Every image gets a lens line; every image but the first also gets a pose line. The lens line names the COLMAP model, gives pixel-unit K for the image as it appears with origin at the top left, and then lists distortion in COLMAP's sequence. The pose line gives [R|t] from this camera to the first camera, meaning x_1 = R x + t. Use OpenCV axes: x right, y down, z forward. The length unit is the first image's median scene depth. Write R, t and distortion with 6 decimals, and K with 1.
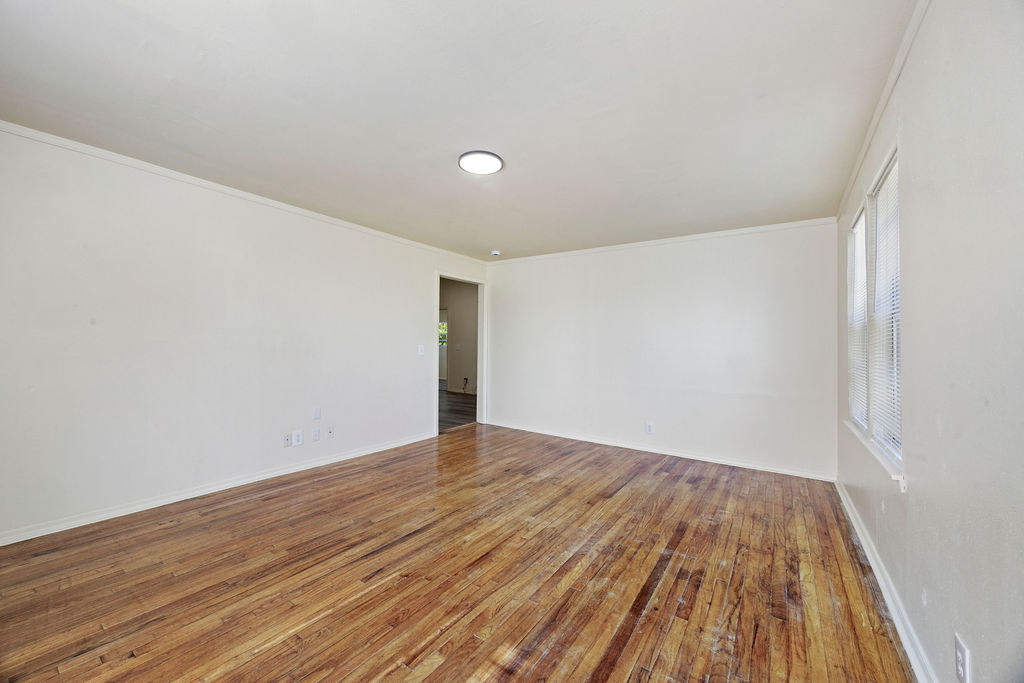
lens RADIAL K [[390.8, 0, 503.3], [0, 390.8, 344.1], [0, 0, 1]] dist [-0.002263, 0.000344]
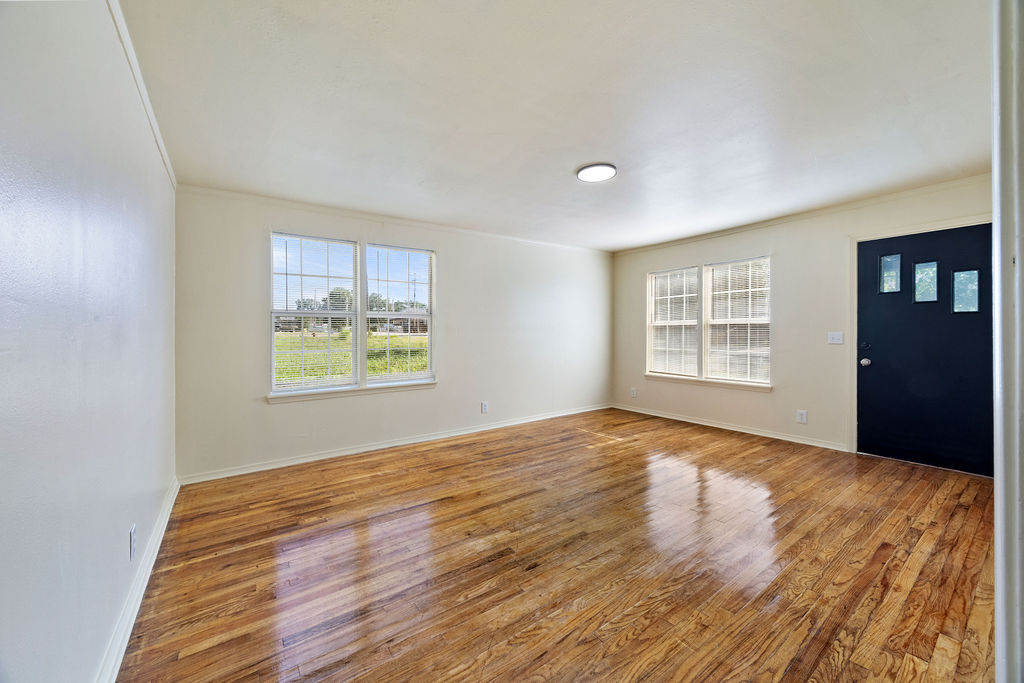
lens RADIAL K [[390.8, 0, 504.6], [0, 390.8, 335.7], [0, 0, 1]] dist [-0.002263, 0.000344]
pose [[-0.943343, -0.010497, 0.331652, -0.176872], [-0.008436, 0.999935, 0.007652, 0.003364], [-0.331711, 0.004421, -0.943371, 2.078319]]
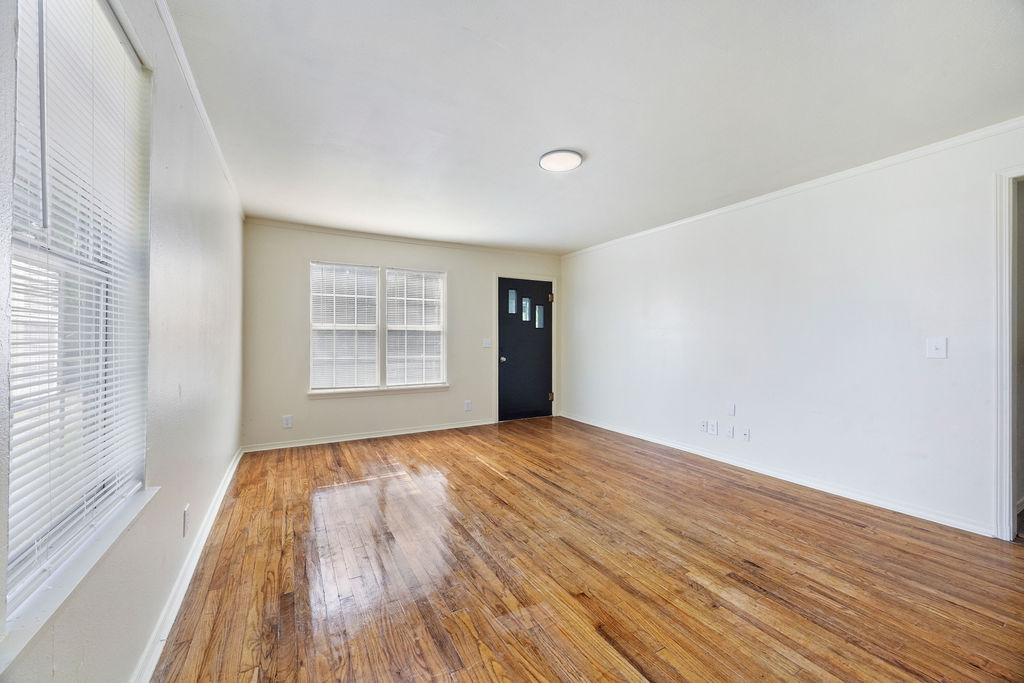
lens RADIAL K [[390.8, 0, 509.4], [0, 390.8, 340.5], [0, 0, 1]] dist [-0.002263, 0.000344]
pose [[-0.425316, -0.011315, -0.904974, 0.897765], [-0.002210, 0.999932, -0.011464, 0.022435], [0.905042, -0.002876, -0.425312, 1.266767]]
